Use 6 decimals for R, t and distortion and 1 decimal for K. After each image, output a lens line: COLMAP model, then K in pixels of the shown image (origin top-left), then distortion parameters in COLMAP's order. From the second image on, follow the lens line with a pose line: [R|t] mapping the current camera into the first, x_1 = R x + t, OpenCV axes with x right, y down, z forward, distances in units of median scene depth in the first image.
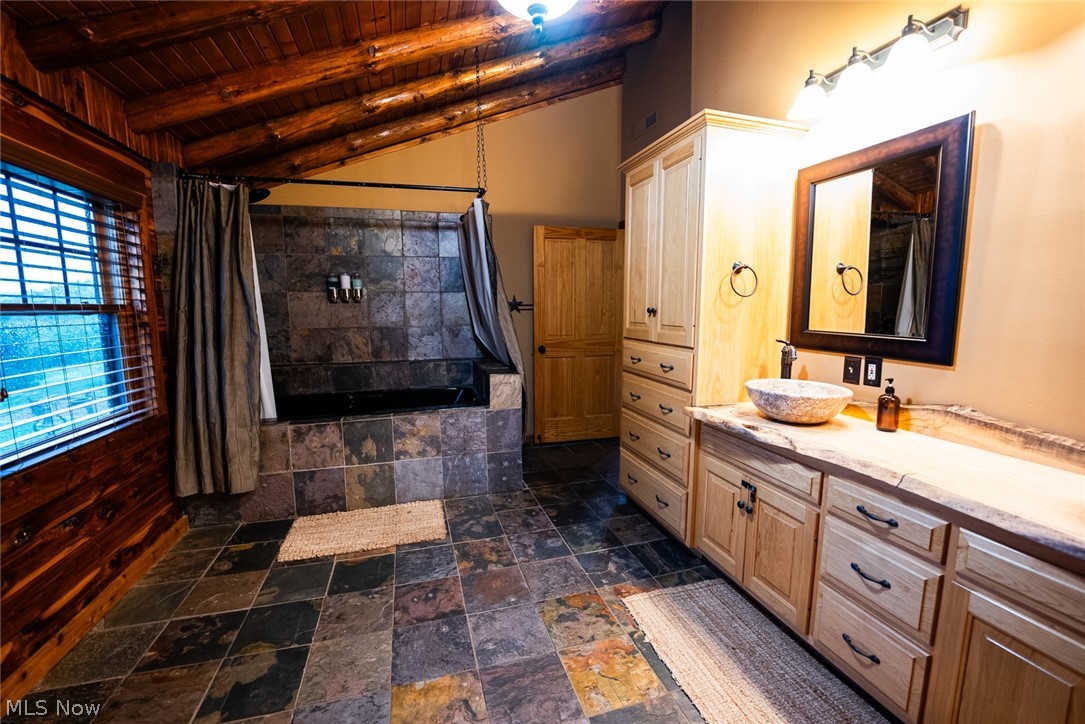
lens RADIAL K [[445.9, 0, 542.2], [0, 445.9, 363.9], [0, 0, 1]] dist [-0.004246, -0.000196]
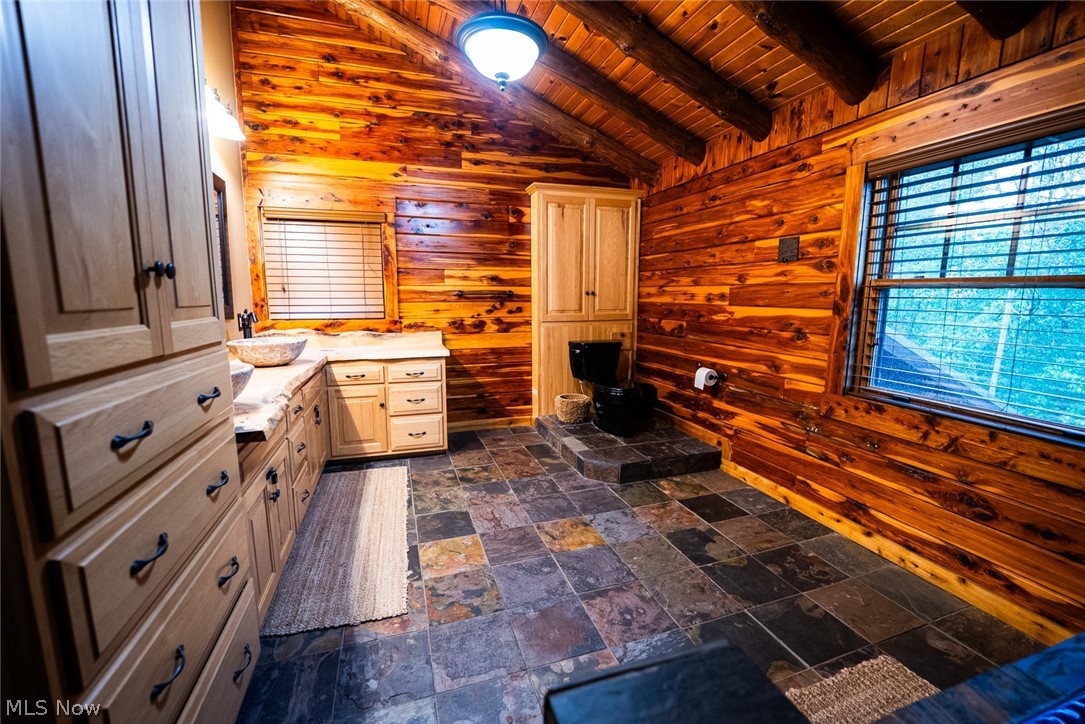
lens RADIAL K [[445.9, 0, 540.1], [0, 445.9, 357.1], [0, 0, 1]] dist [-0.004246, -0.000196]
pose [[-0.999658, -0.001263, -0.026106, -0.068170], [-0.008041, 0.965251, 0.261200, -0.207991], [0.024869, 0.261321, -0.964932, 1.932209]]
